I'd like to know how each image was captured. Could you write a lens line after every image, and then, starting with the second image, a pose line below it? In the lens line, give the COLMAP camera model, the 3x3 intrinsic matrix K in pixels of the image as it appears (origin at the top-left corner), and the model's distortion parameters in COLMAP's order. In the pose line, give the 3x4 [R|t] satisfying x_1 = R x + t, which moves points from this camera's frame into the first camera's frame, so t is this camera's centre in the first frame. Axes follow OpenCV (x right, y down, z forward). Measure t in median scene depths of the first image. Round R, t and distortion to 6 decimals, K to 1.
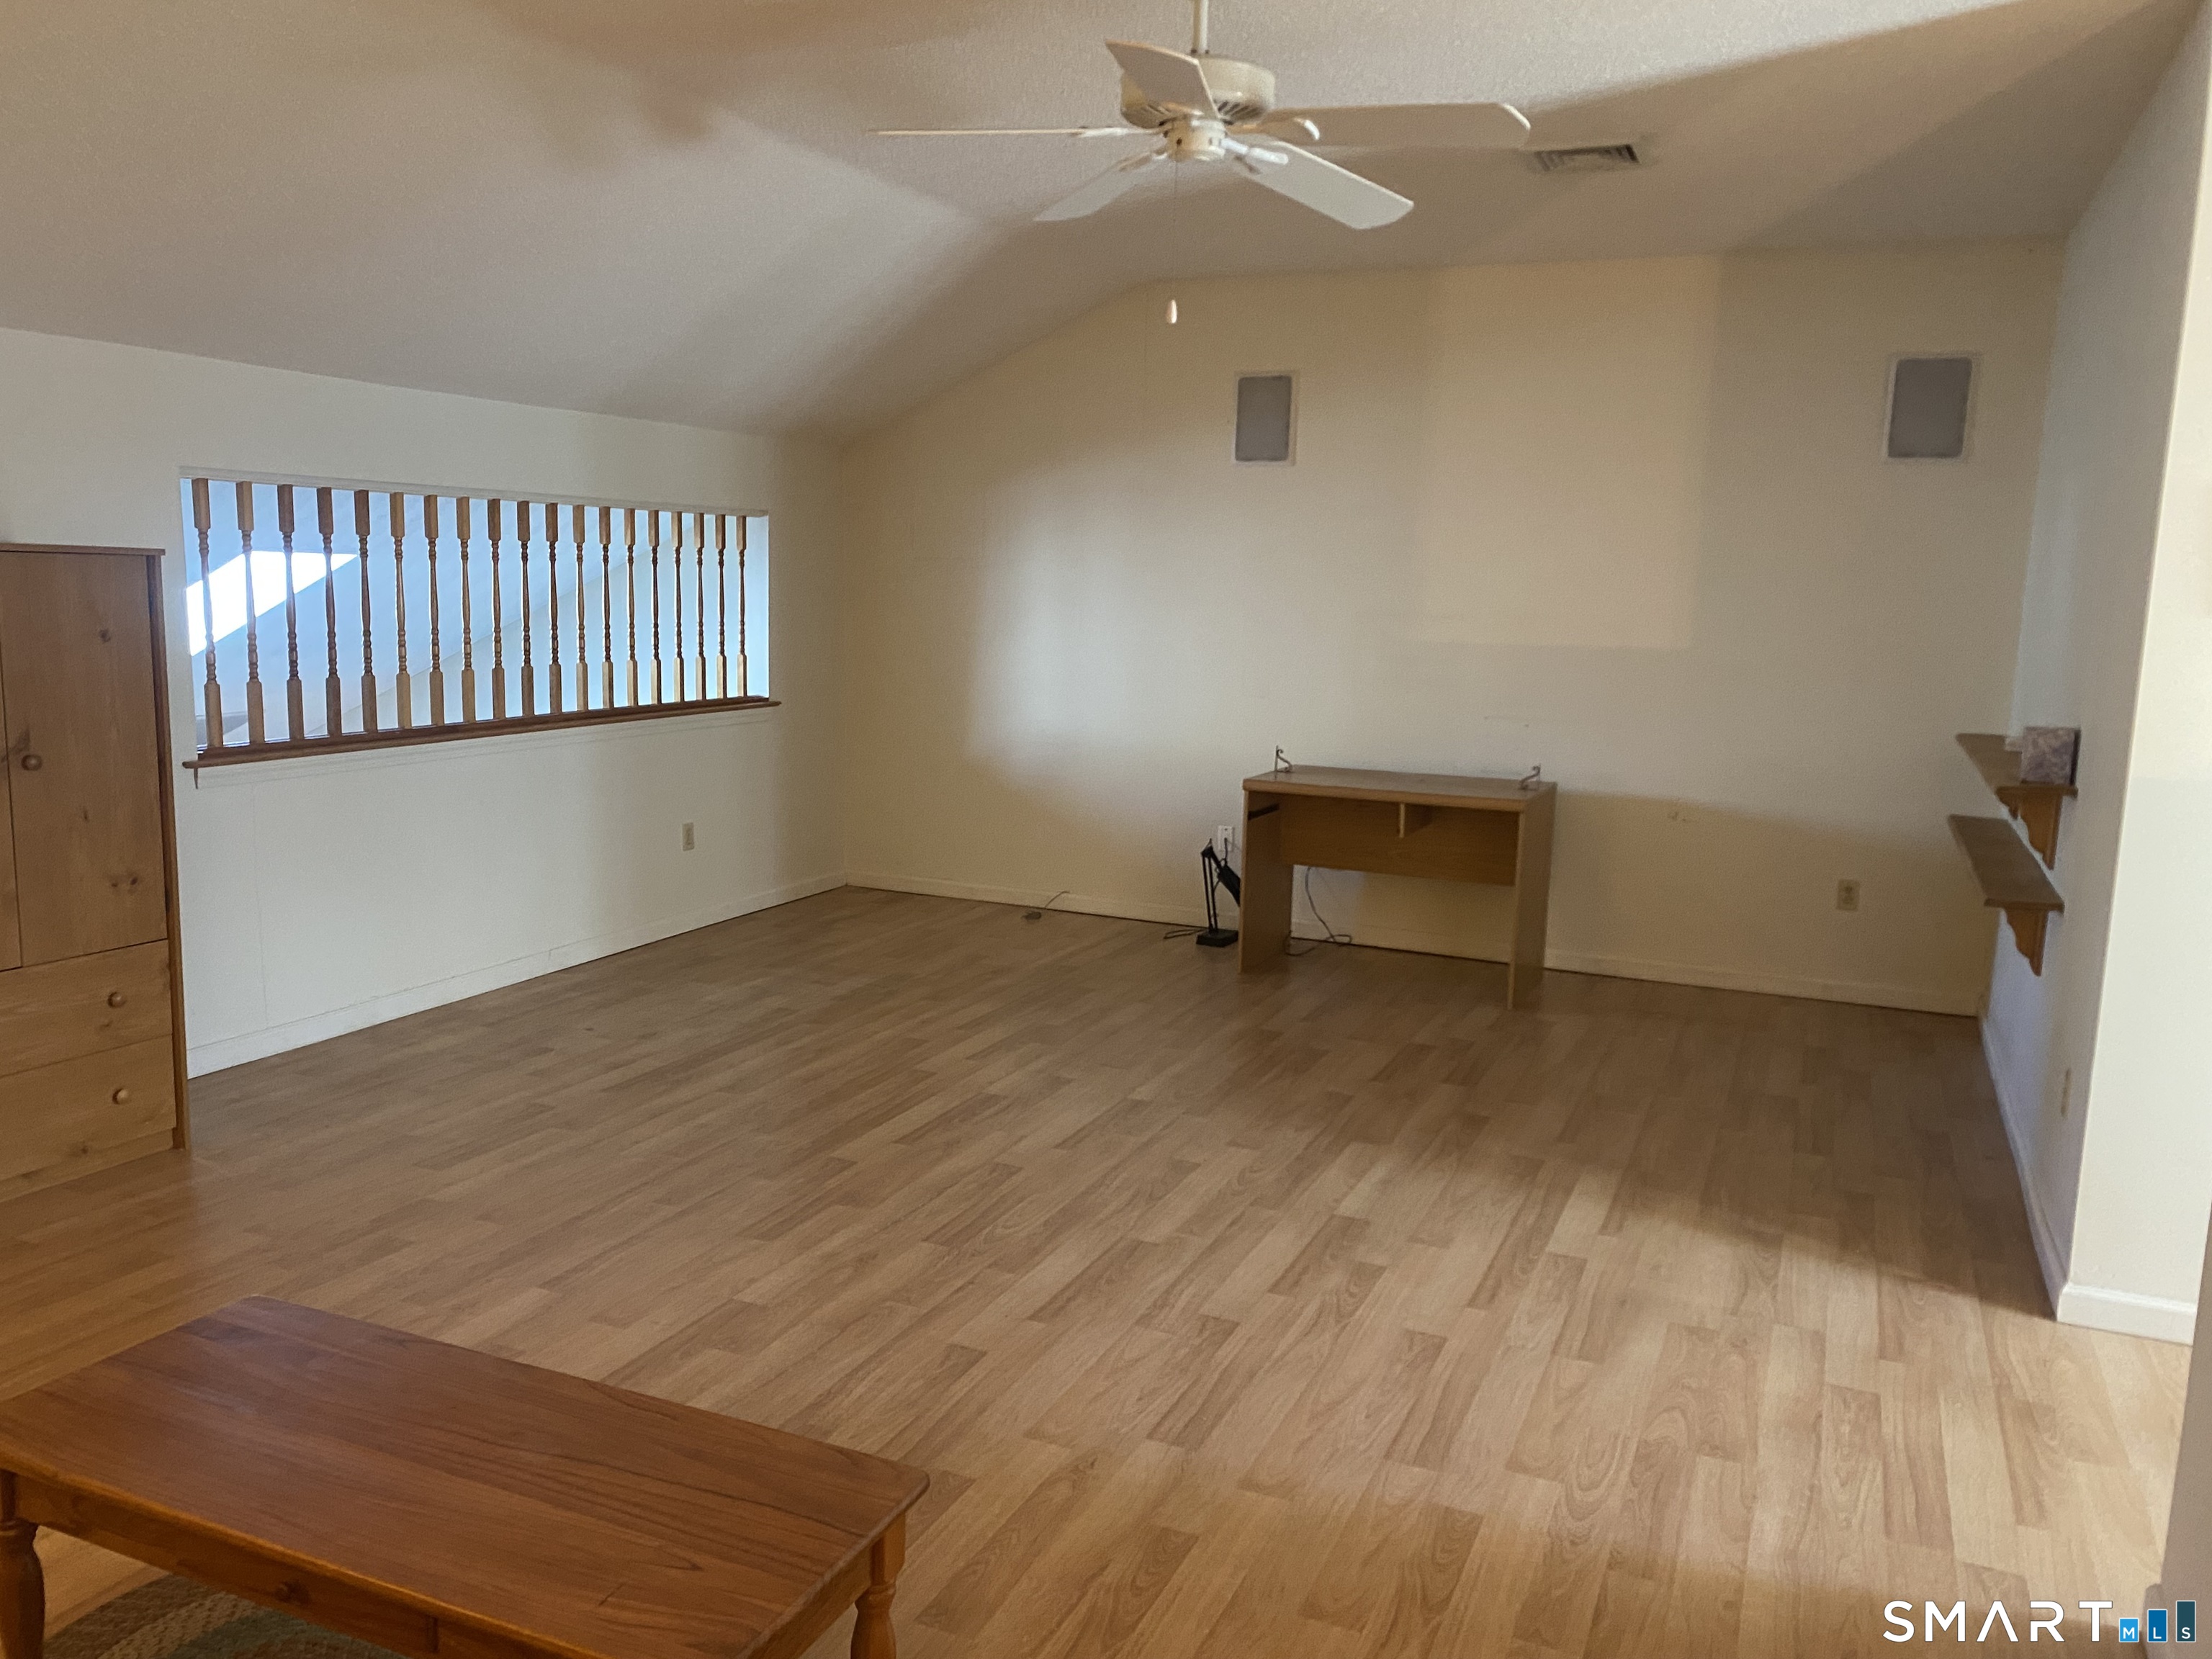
lens RADIAL K [[1688.0, 0, 1104.7], [0, 1688.0, 829.9], [0, 0, 1]] dist [0.036311, -0.034957]
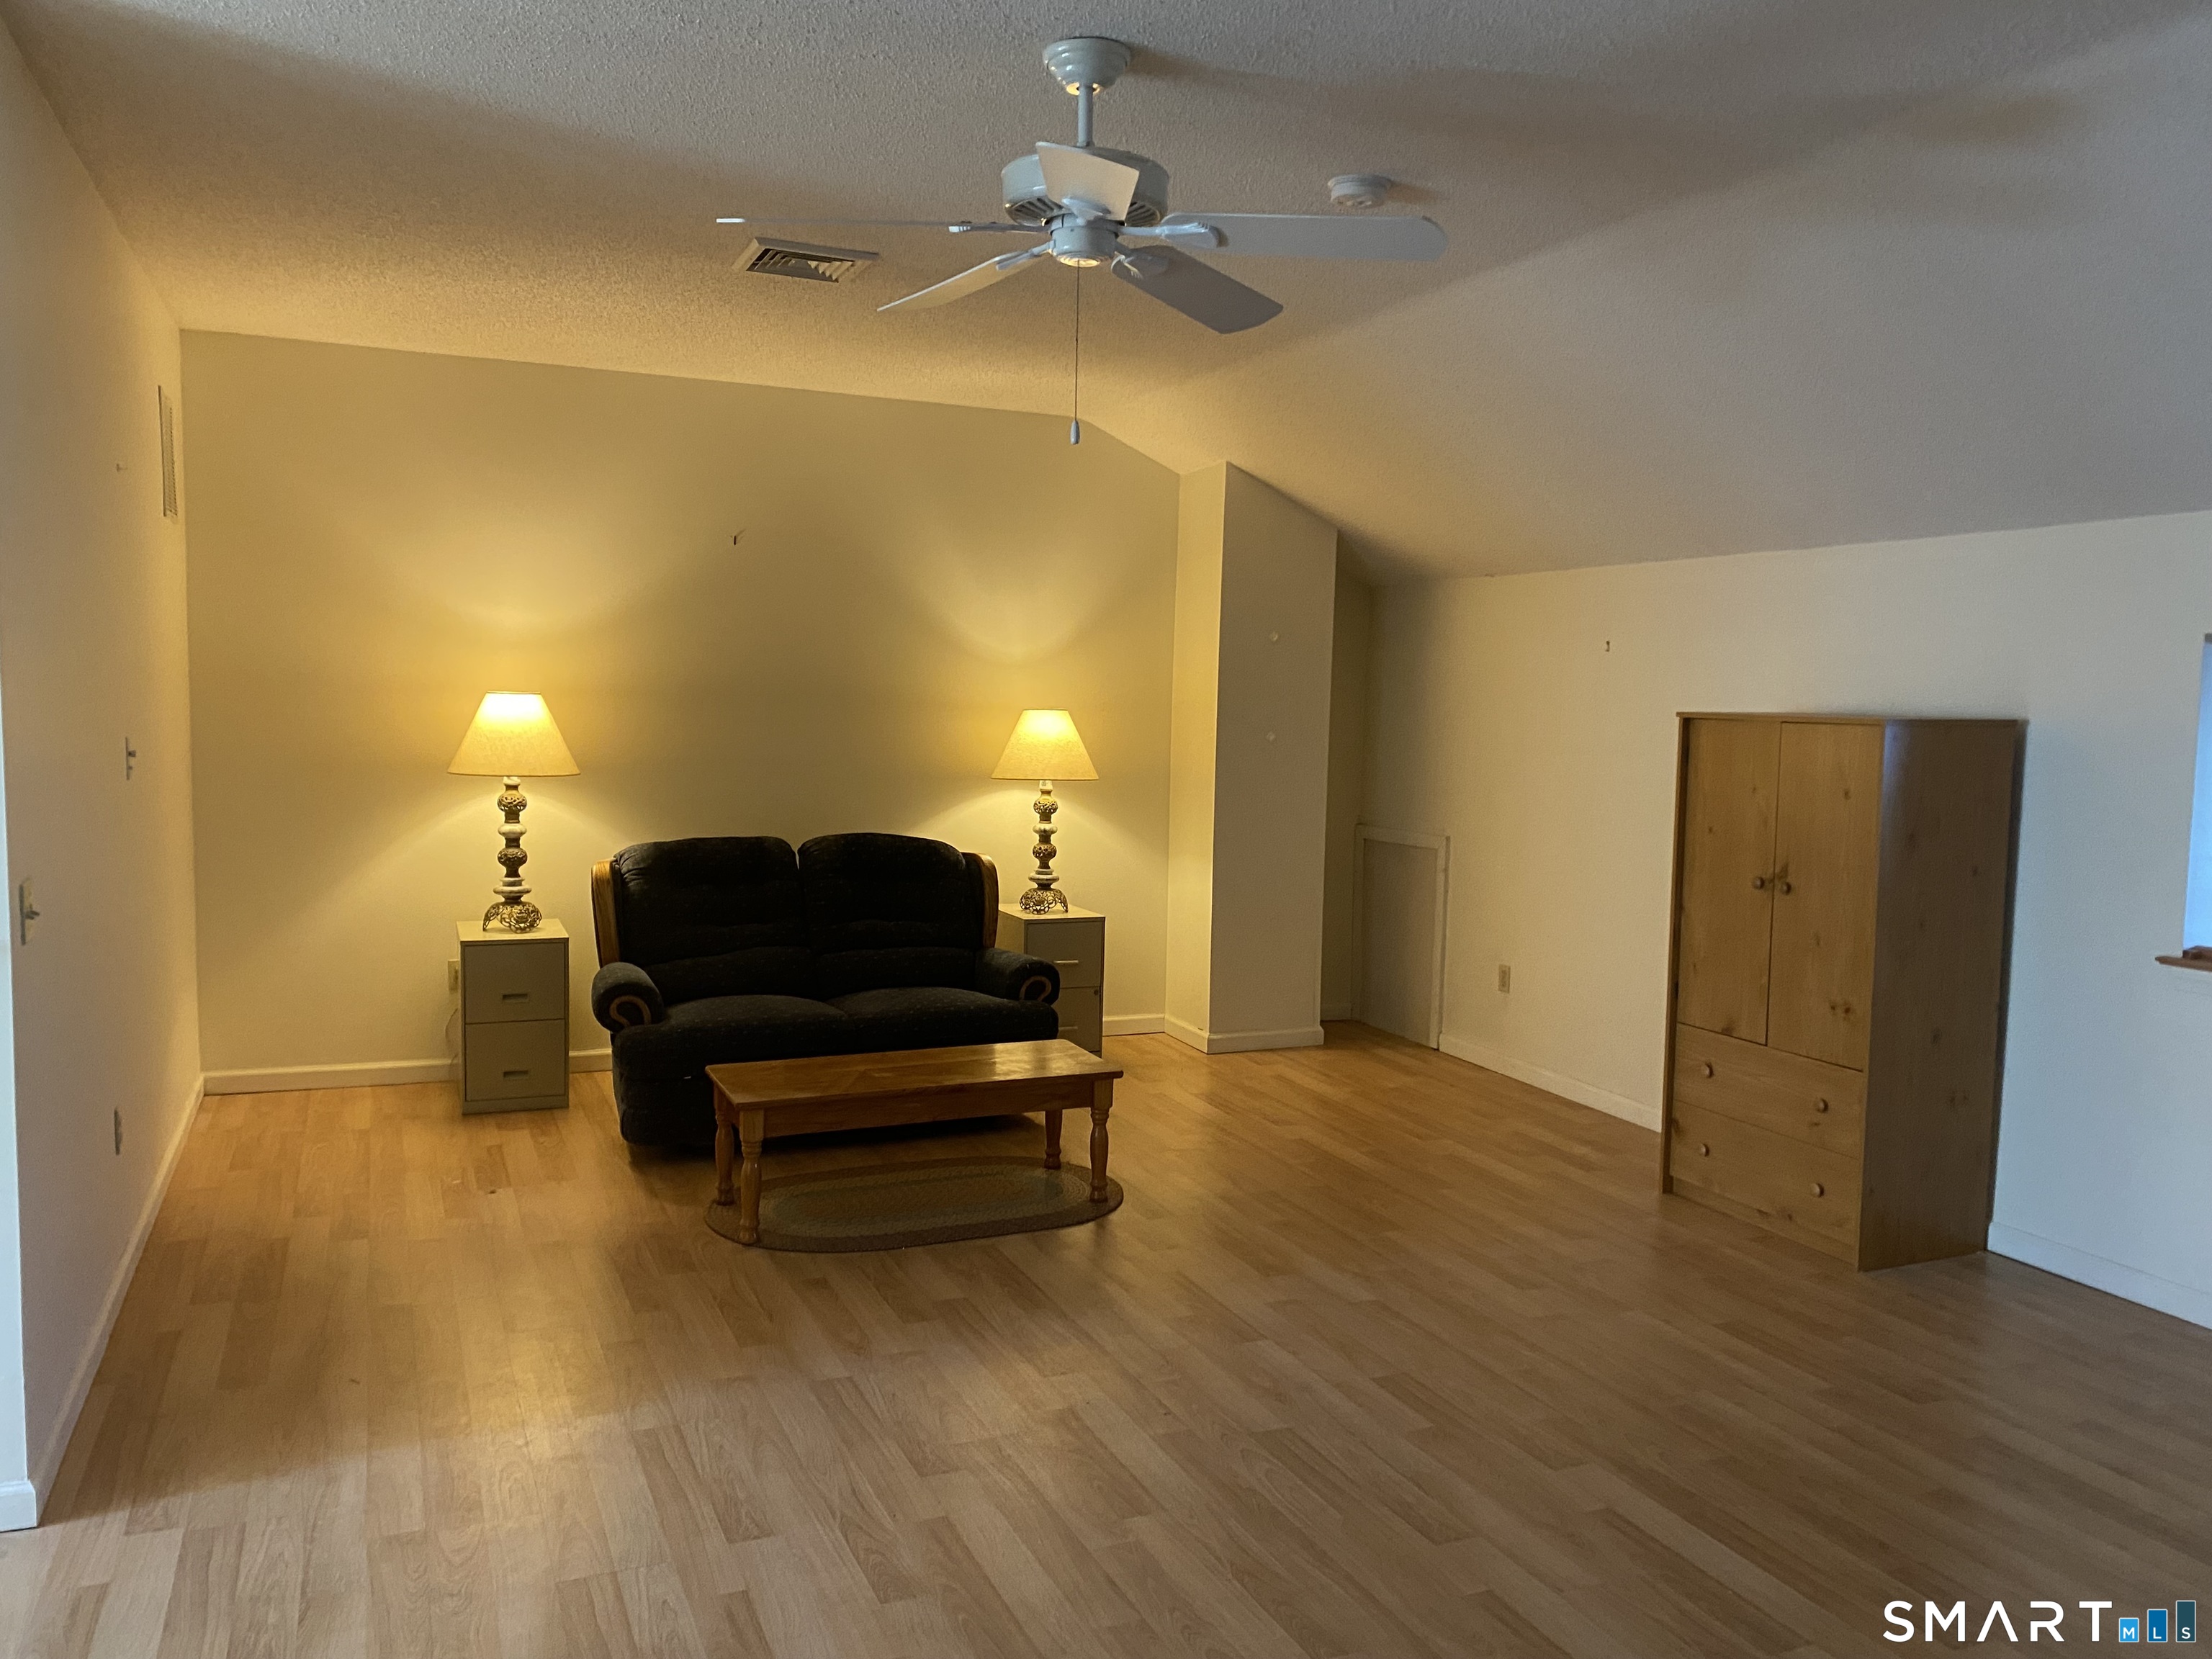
lens RADIAL K [[1688.0, 0, 1103.6], [0, 1688.0, 833.7], [0, 0, 1]] dist [0.036311, -0.034957]
pose [[-0.682640, 0.020155, -0.730476, 0.707352], [-0.144044, 0.976296, 0.161548, -0.235365], [0.716417, 0.215500, -0.663556, 1.642895]]
